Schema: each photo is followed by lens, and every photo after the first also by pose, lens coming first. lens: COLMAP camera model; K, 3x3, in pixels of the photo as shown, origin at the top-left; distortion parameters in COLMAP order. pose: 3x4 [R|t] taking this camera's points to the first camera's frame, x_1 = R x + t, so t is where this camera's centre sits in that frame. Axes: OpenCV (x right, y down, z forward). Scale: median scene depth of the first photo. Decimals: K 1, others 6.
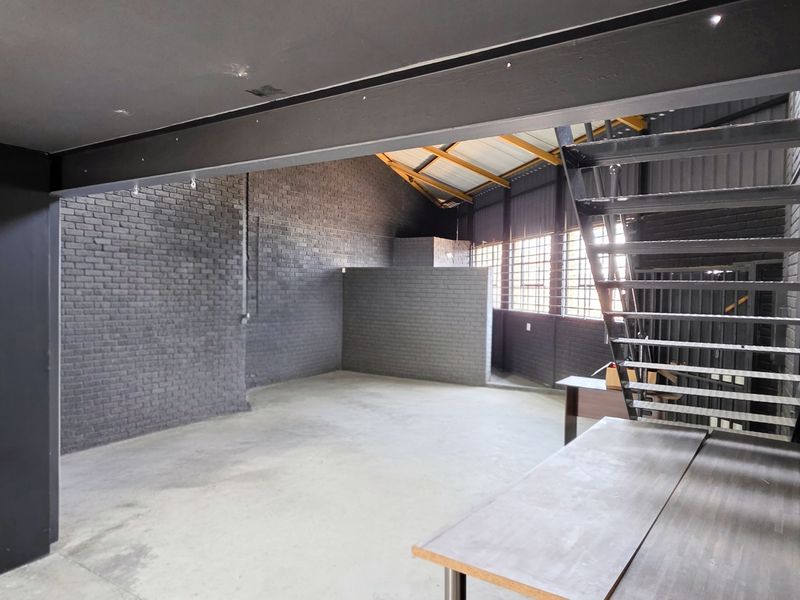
lens RADIAL K [[520.2, 0, 401.1], [0, 520.2, 304.9], [0, 0, 1]] dist [-0.004626, 0.000343]
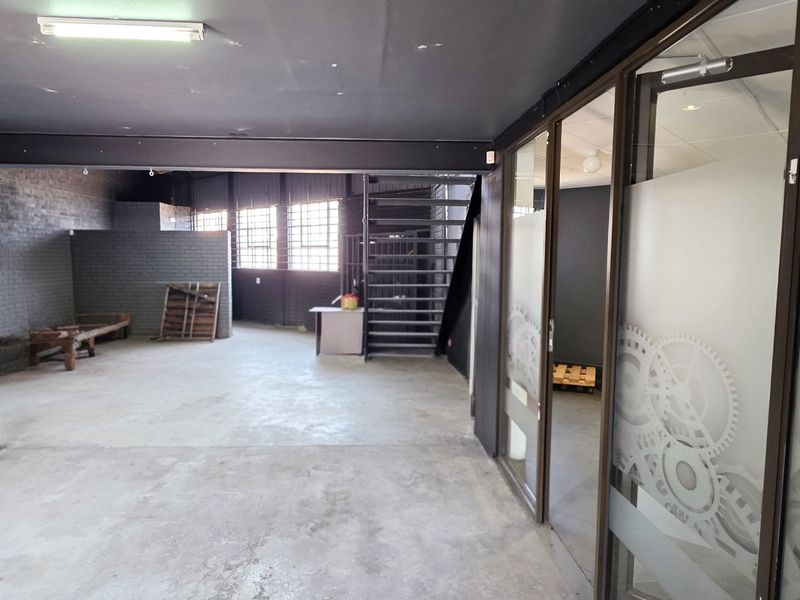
lens RADIAL K [[517.5, 0, 389.9], [0, 517.5, 301.5], [0, 0, 1]] dist [0.008363, -0.003988]
pose [[0.822975, -0.062822, 0.564593, -0.187370], [0.028815, 0.997203, 0.068957, 0.015486], [-0.567346, -0.040481, 0.822484, -0.182763]]
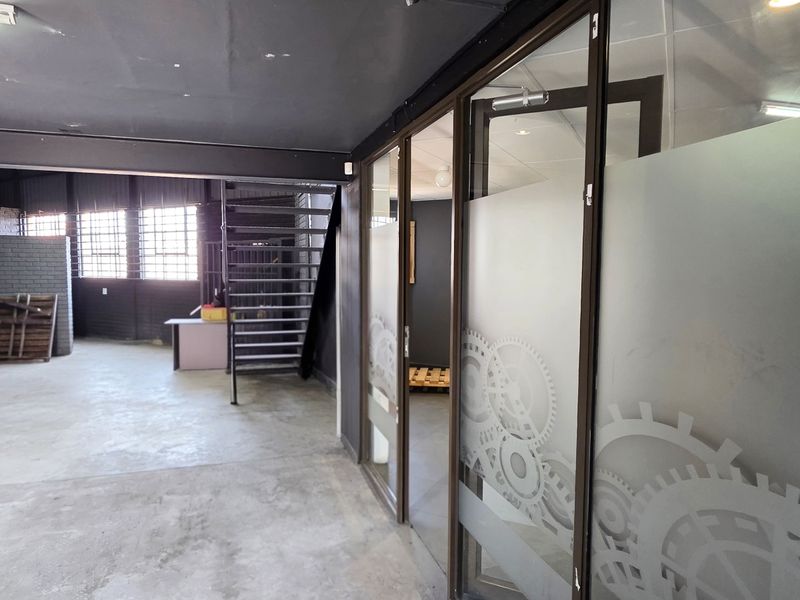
lens RADIAL K [[517.5, 0, 385.1], [0, 517.5, 300.9], [0, 0, 1]] dist [0.008363, -0.003988]
pose [[0.661921, -0.067575, 0.746521, -0.183888], [0.033397, 0.997598, 0.060691, 0.014830], [-0.748829, -0.015241, 0.662588, -0.186159]]
